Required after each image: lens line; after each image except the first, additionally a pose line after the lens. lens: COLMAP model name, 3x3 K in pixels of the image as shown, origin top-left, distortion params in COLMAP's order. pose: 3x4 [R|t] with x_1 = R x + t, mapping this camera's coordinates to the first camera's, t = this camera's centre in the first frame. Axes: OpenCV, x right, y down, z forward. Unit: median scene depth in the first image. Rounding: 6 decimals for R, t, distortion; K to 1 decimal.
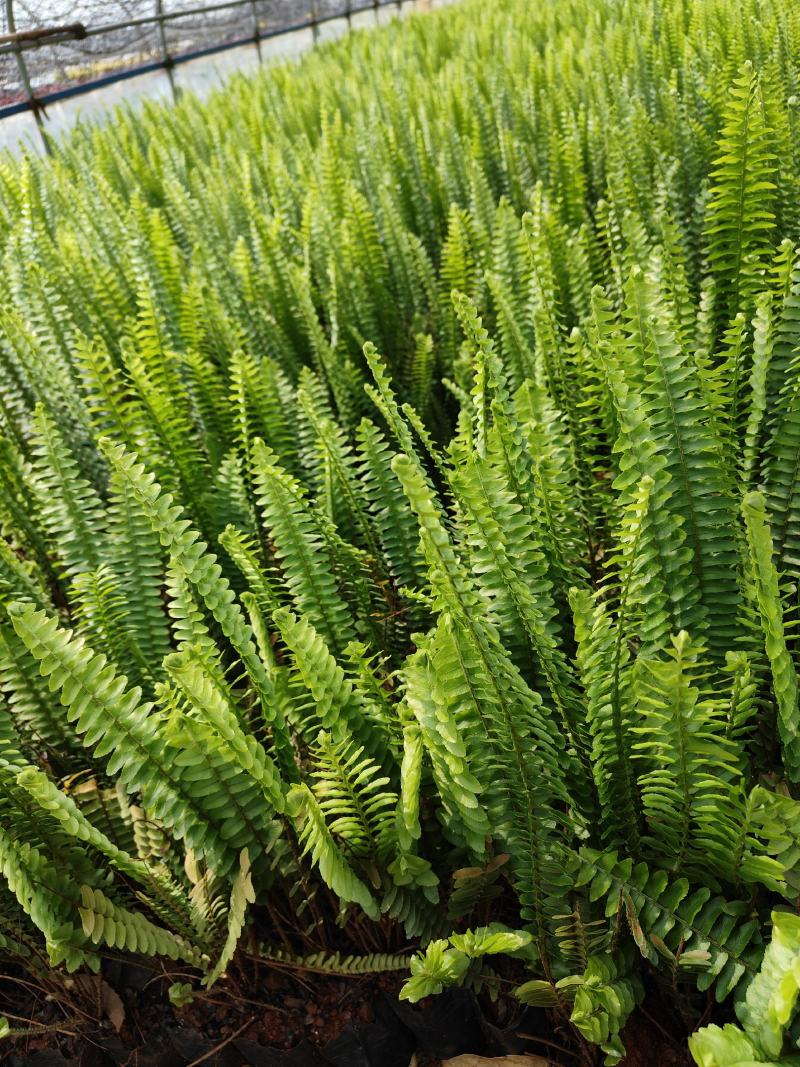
lens RADIAL K [[801.3, 0, 398.6], [0, 801.3, 532.3], [0, 0, 1]] dist [0.000379, 0.004804]
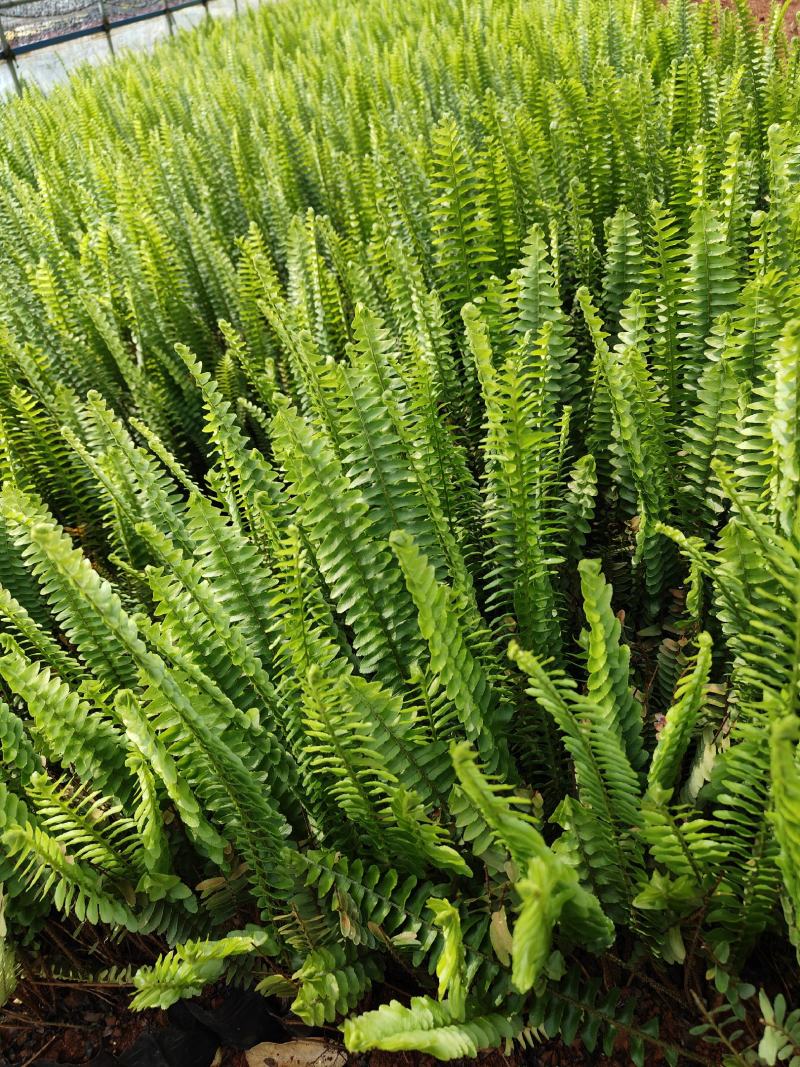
lens RADIAL K [[791.8, 0, 400.0], [0, 791.8, 533.5], [0, 0, 1]] dist [0.008523, 0.001971]
pose [[0.991510, -0.064611, 0.112846, 0.218850], [0.062099, 0.997740, 0.025646, -0.049686], [-0.114248, -0.018420, 0.993281, -0.071191]]
